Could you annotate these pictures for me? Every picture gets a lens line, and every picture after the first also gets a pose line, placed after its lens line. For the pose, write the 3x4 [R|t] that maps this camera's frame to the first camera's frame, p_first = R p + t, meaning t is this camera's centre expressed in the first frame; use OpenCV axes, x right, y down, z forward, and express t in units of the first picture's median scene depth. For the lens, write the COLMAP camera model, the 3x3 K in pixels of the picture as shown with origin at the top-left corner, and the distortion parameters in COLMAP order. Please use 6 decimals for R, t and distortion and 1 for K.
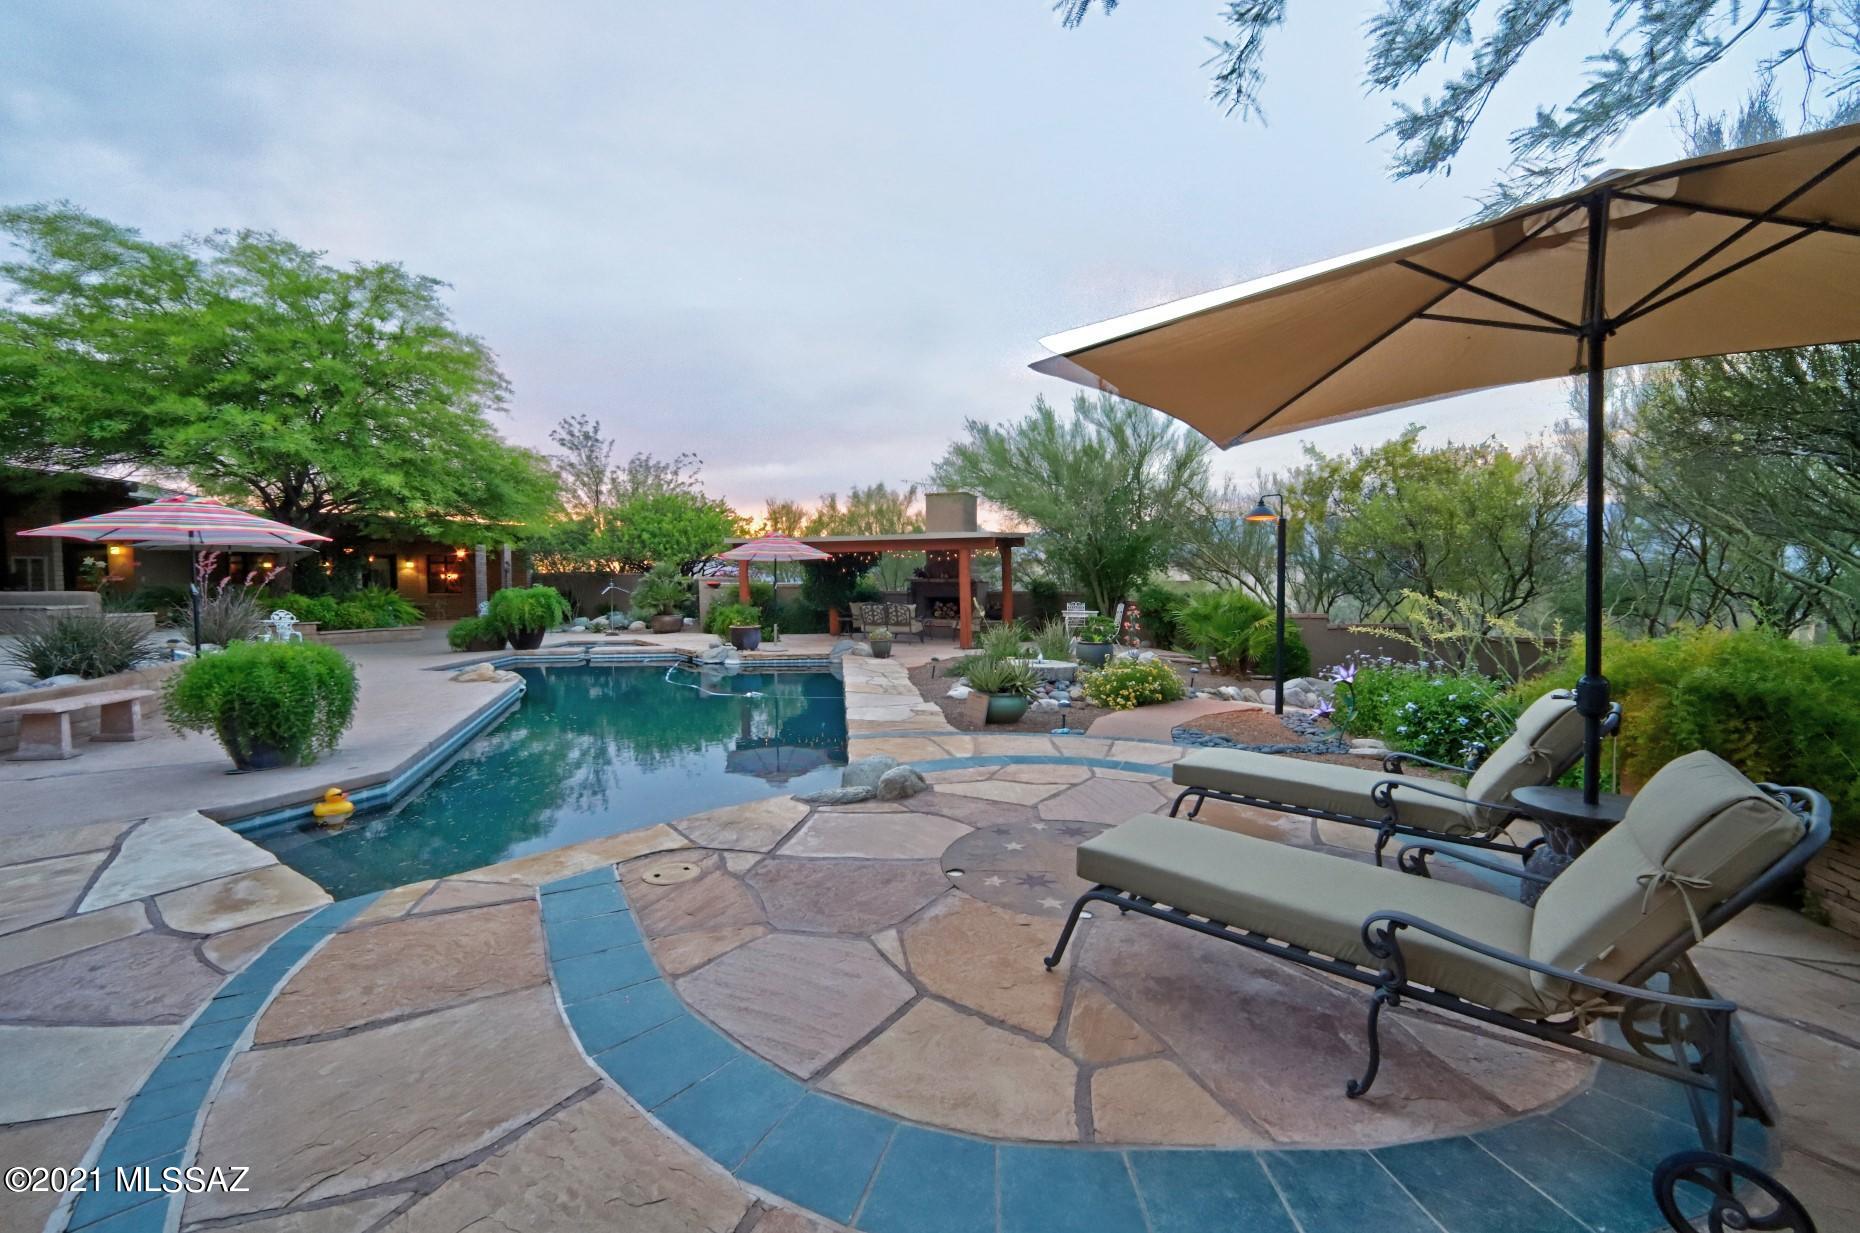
lens RADIAL K [[731.6, 0, 923.2], [0, 731.6, 611.6], [0, 0, 1]] dist [-0.034000, 0.015085]
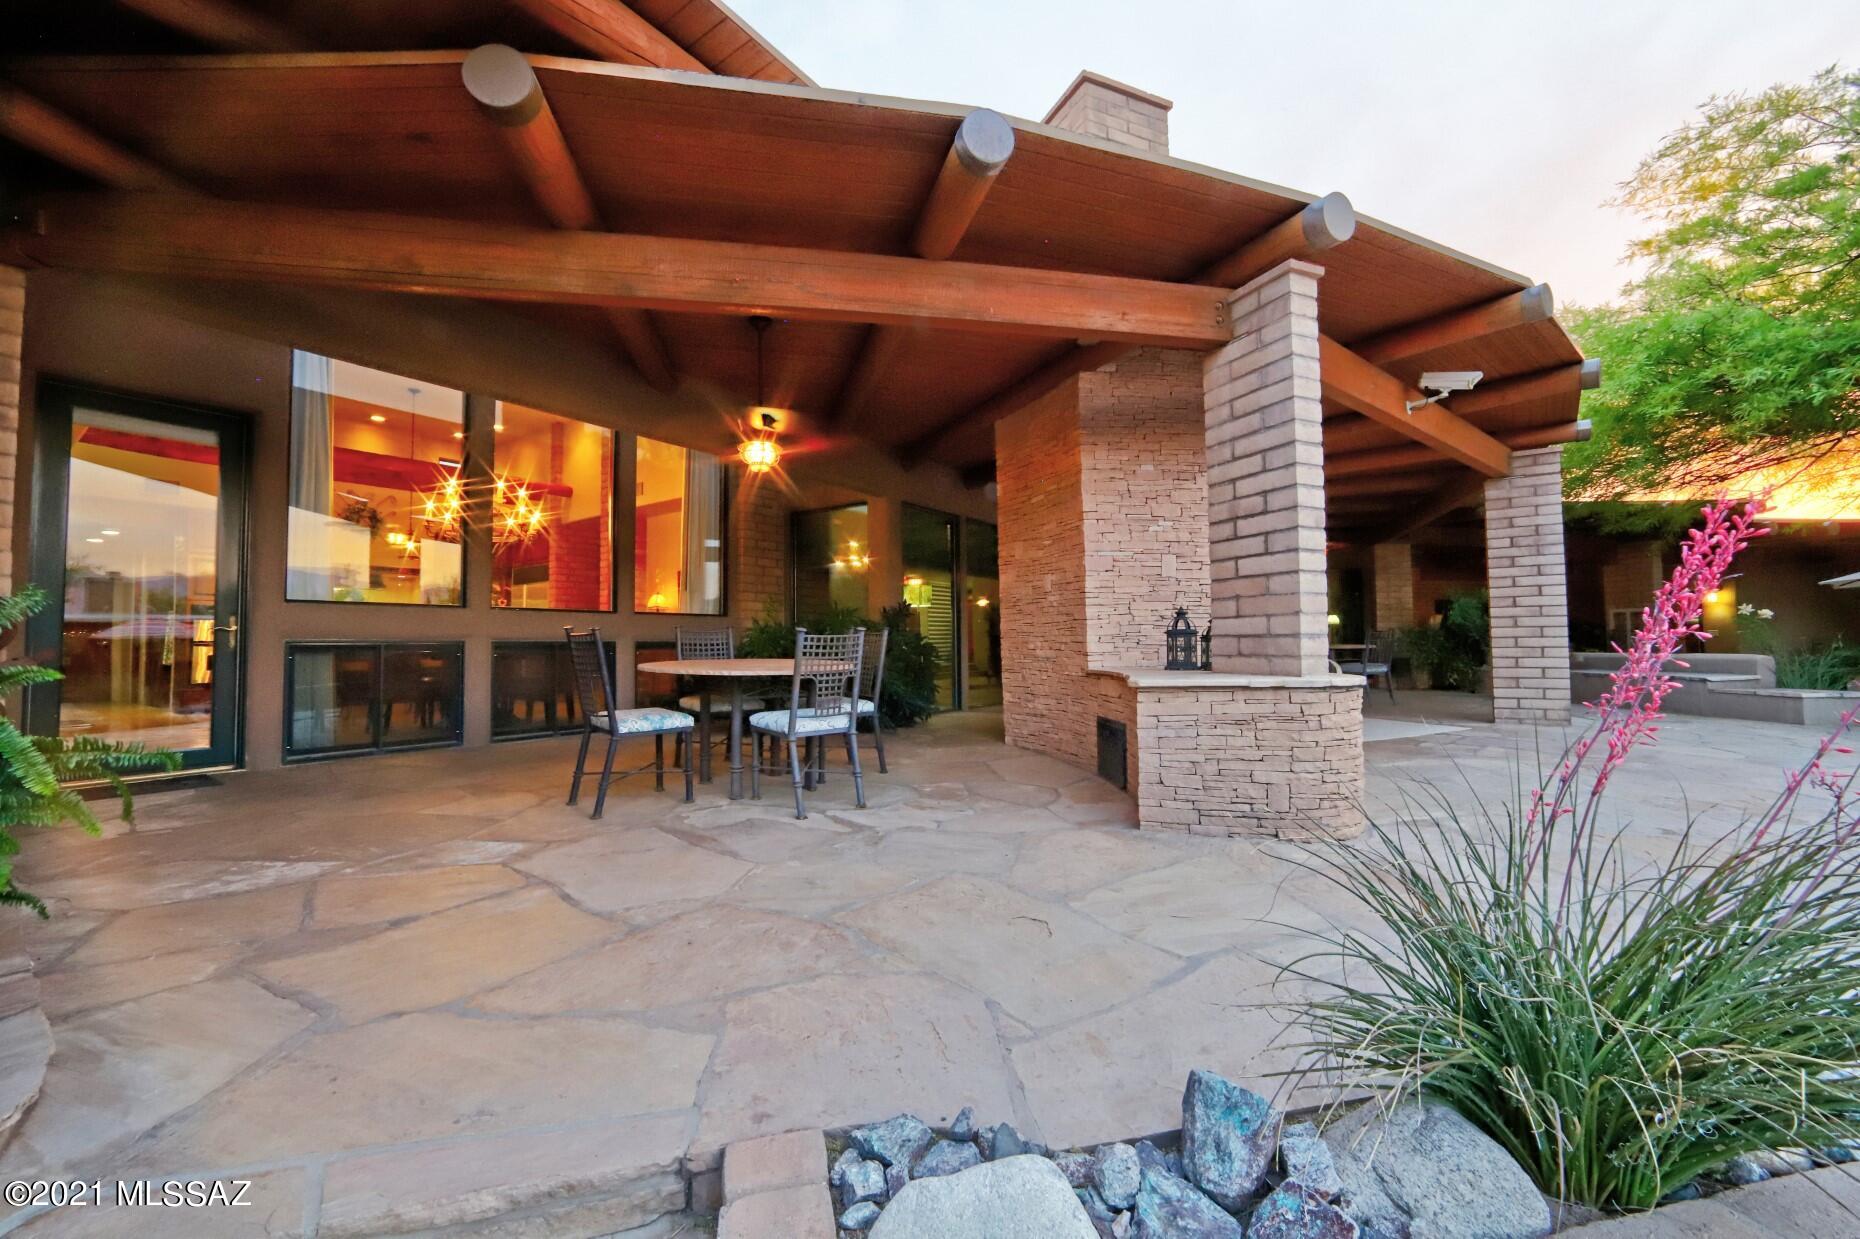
lens RADIAL K [[731.6, 0, 923.2], [0, 731.6, 614.6], [0, 0, 1]] dist [-0.034000, 0.015085]
pose [[-0.027927, -0.036270, -0.998952, -0.539426], [-0.033203, 0.998824, -0.035337, -0.018519], [0.999058, 0.032182, -0.029098, 0.281570]]
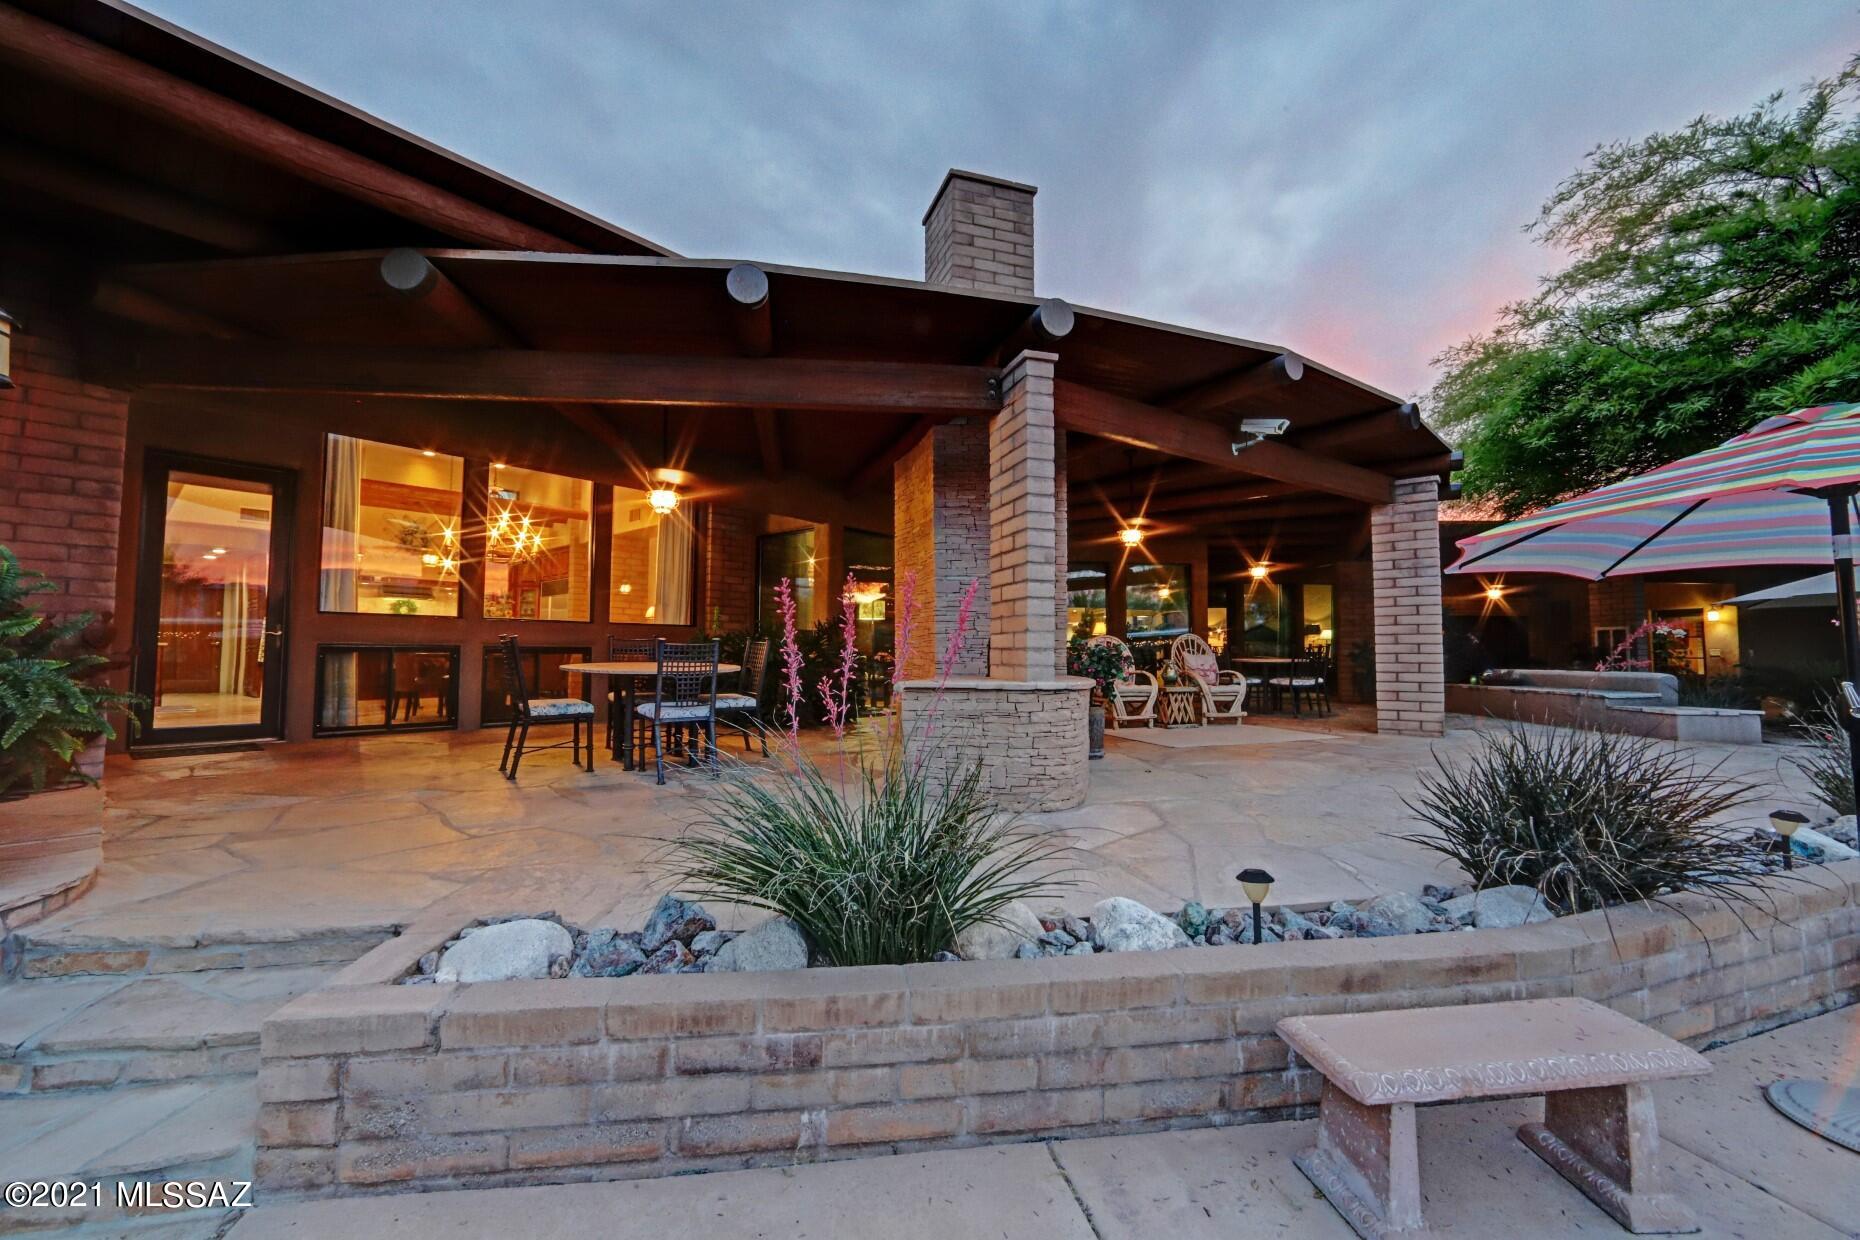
lens RADIAL K [[731.6, 0, 923.2], [0, 731.6, 615.1], [0, 0, 1]] dist [-0.034000, 0.015085]
pose [[-0.119479, -0.048856, -0.991634, -0.451115], [-0.045737, 0.997999, -0.043658, -0.024864], [0.991783, 0.040139, -0.121475, 0.436807]]
